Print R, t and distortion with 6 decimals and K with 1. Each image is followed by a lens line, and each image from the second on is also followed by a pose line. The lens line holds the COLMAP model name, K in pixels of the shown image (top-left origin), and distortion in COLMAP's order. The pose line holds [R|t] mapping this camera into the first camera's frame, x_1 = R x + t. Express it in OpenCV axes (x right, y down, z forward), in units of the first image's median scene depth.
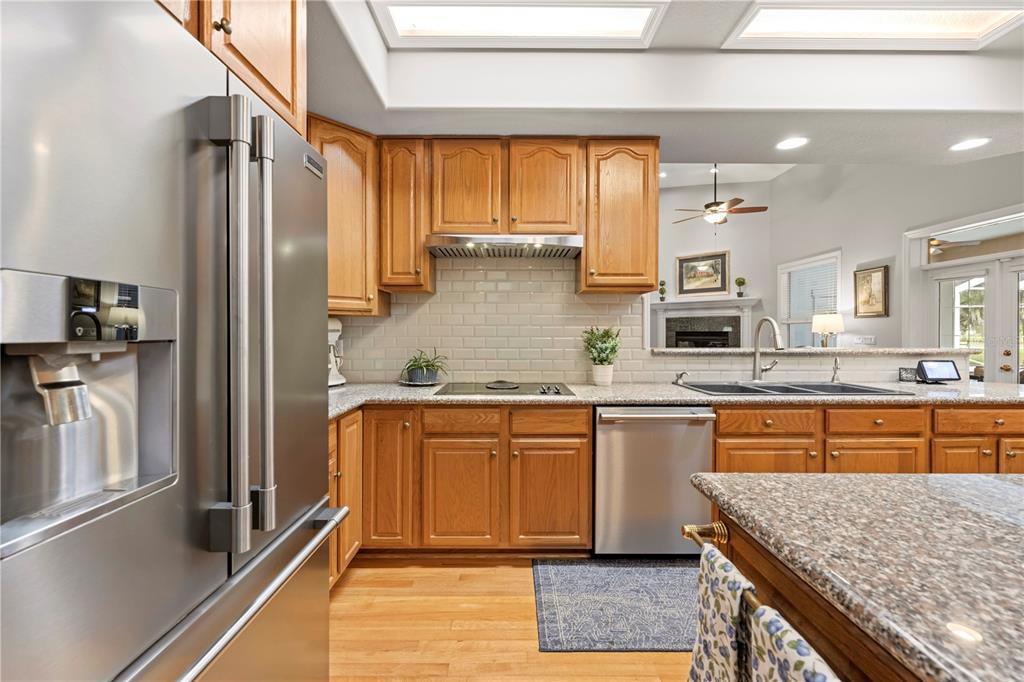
lens RADIAL K [[420.9, 0, 510.4], [0, 420.9, 335.6], [0, 0, 1]] dist [-0.000502, -0.000355]
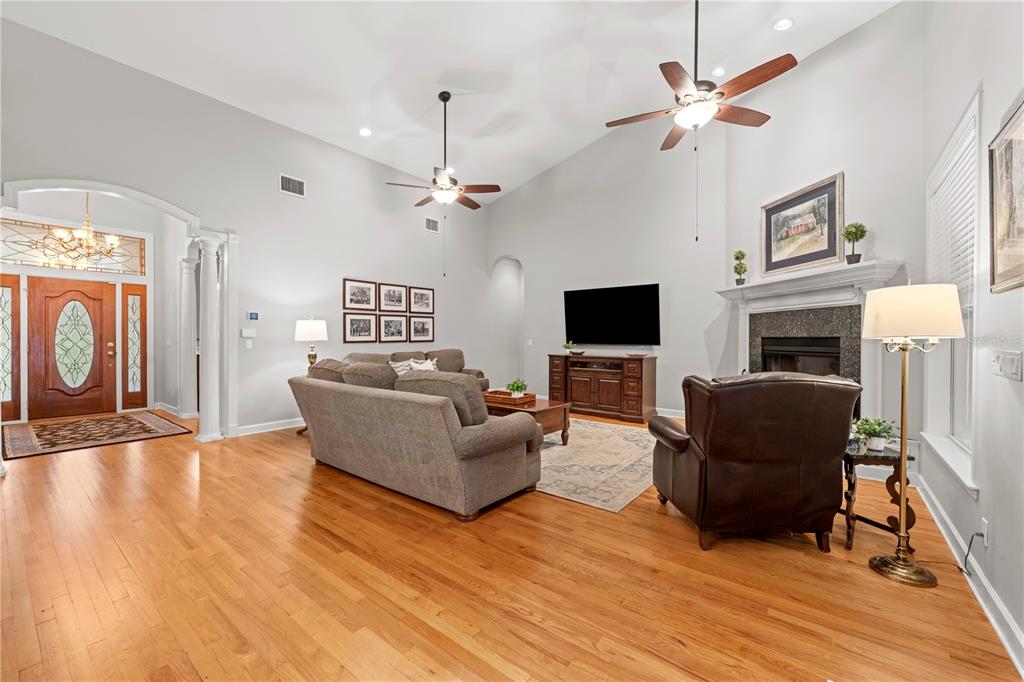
lens RADIAL K [[411.4, 0, 511.2], [0, 411.4, 341.4], [0, 0, 1]] dist [-0.000557, 0.000333]
pose [[0.785160, 0.007830, -0.619244, 0.566173], [-0.008197, 0.999964, 0.002251, -0.002259], [0.619239, 0.003309, 0.785195, 0.418114]]
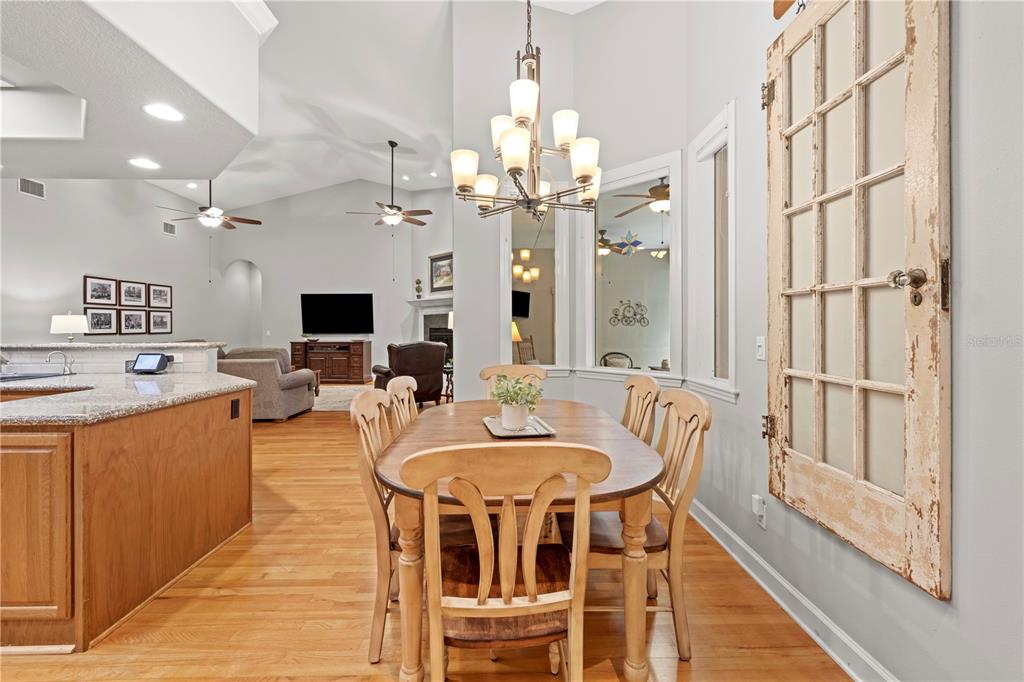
lens RADIAL K [[416.7, 0, 512.0], [0, 416.7, 328.0], [0, 0, 1]] dist [-0.000492, 0.000033]
pose [[0.999865, -0.003721, 0.016029, 0.696558], [0.003882, 0.999942, -0.010037, 0.002141], [-0.015991, 0.010098, 0.999821, -0.042028]]
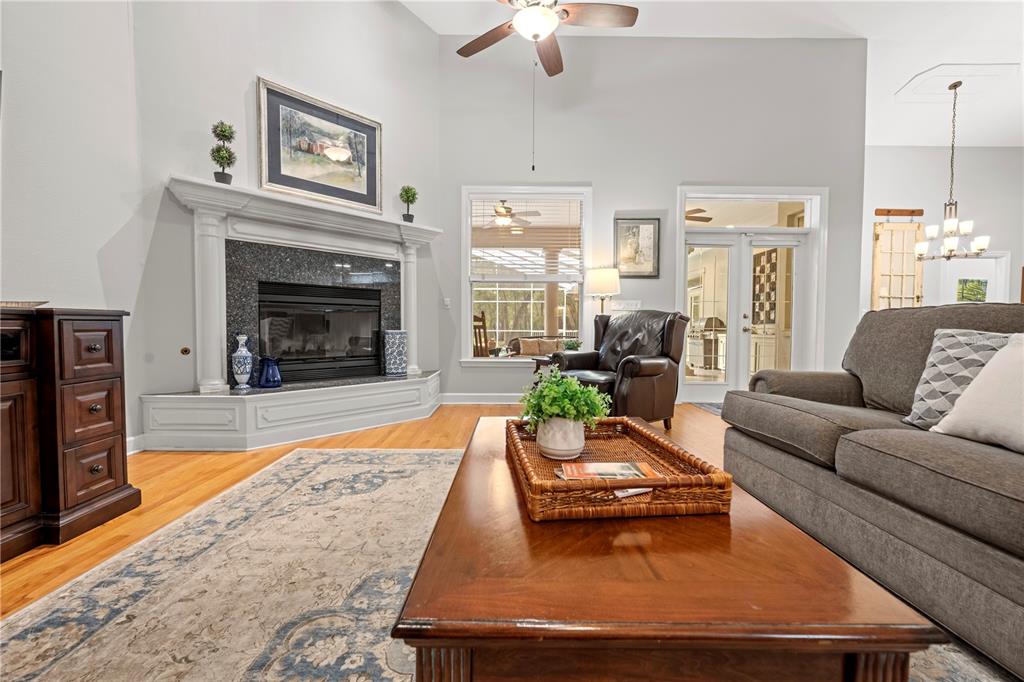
lens RADIAL K [[411.4, 0, 511.2], [0, 411.4, 341.4], [0, 0, 1]] dist [-0.000557, 0.000333]
pose [[-0.006876, -0.035049, 0.999362, 0.030378], [0.004313, 0.999375, 0.035079, 0.038986], [-0.999967, 0.004552, -0.006720, 0.935302]]
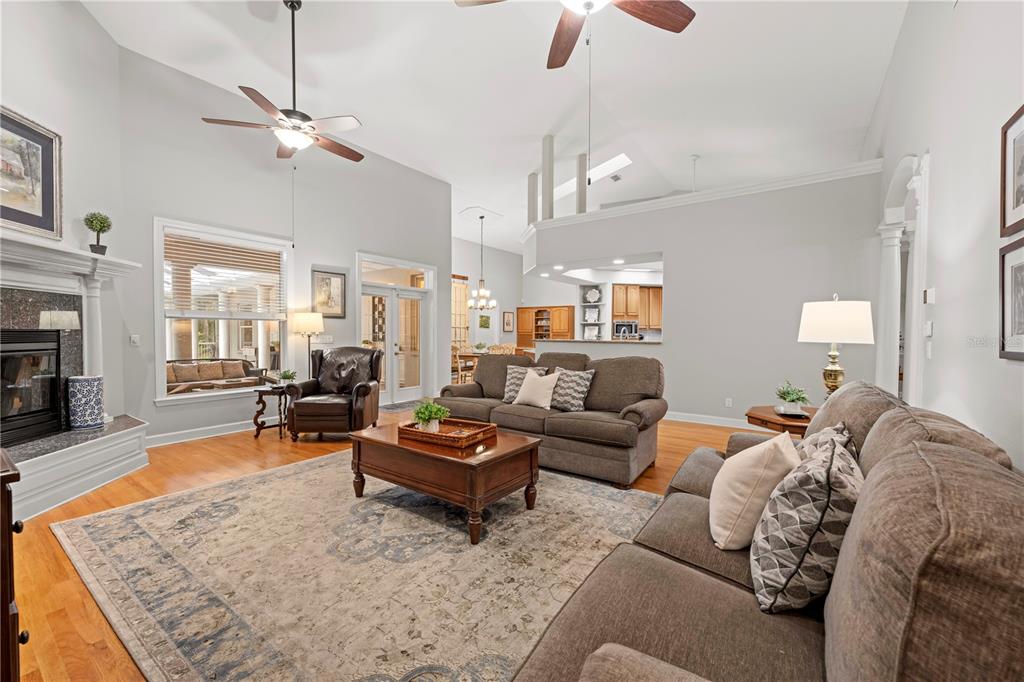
lens RADIAL K [[411.4, 0, 511.2], [0, 411.4, 341.4], [0, 0, 1]] dist [-0.000557, 0.000333]
pose [[-0.813766, -0.015783, 0.580979, -0.096700], [0.000877, 0.999597, 0.028382, -0.009932], [-0.581192, 0.023606, -0.813424, 1.181204]]
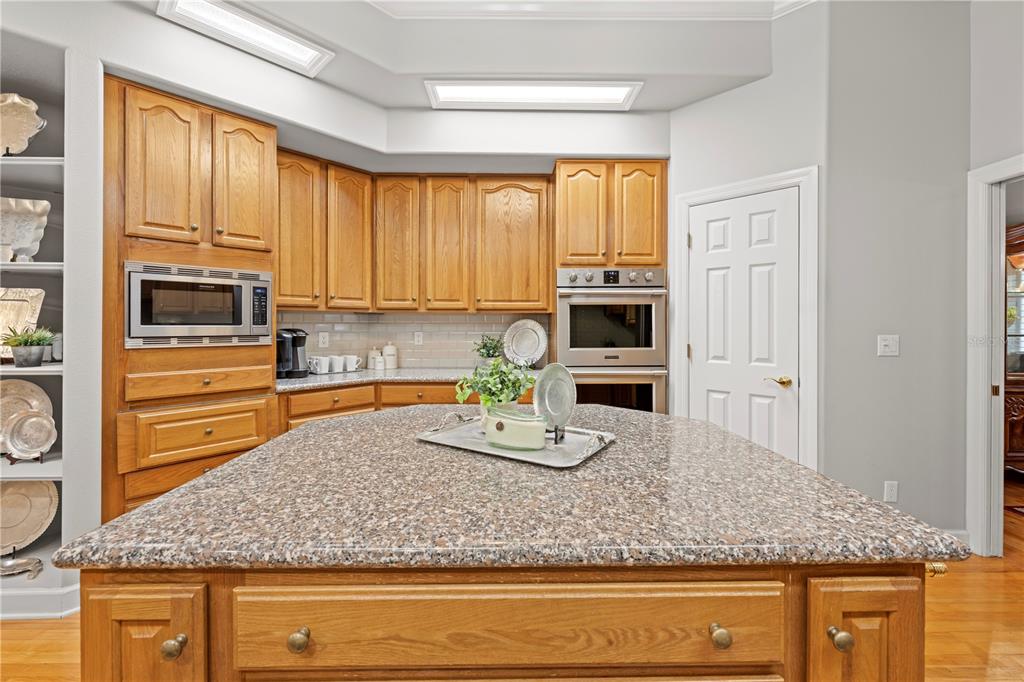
lens RADIAL K [[416.7, 0, 512.0], [0, 416.7, 328.0], [0, 0, 1]] dist [-0.000492, 0.000033]
pose [[-0.999933, -0.002006, -0.011366, 0.151122], [-0.002212, 0.999833, 0.018131, -0.002222], [0.011328, 0.018154, -0.999771, 0.214871]]
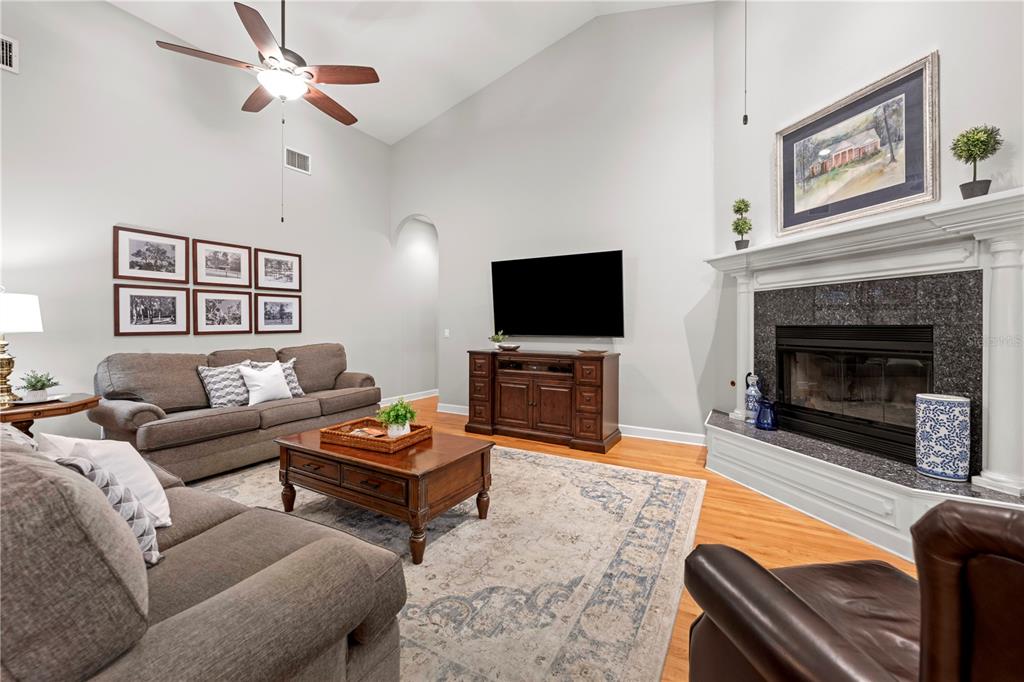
lens RADIAL K [[416.7, 0, 512.0], [0, 416.7, 328.0], [0, 0, 1]] dist [-0.000492, 0.000033]
pose [[0.869586, 0.003933, -0.493766, 0.444690], [-0.006458, 0.999973, -0.003407, -0.004987], [0.493739, 0.006151, 0.869588, 0.654623]]
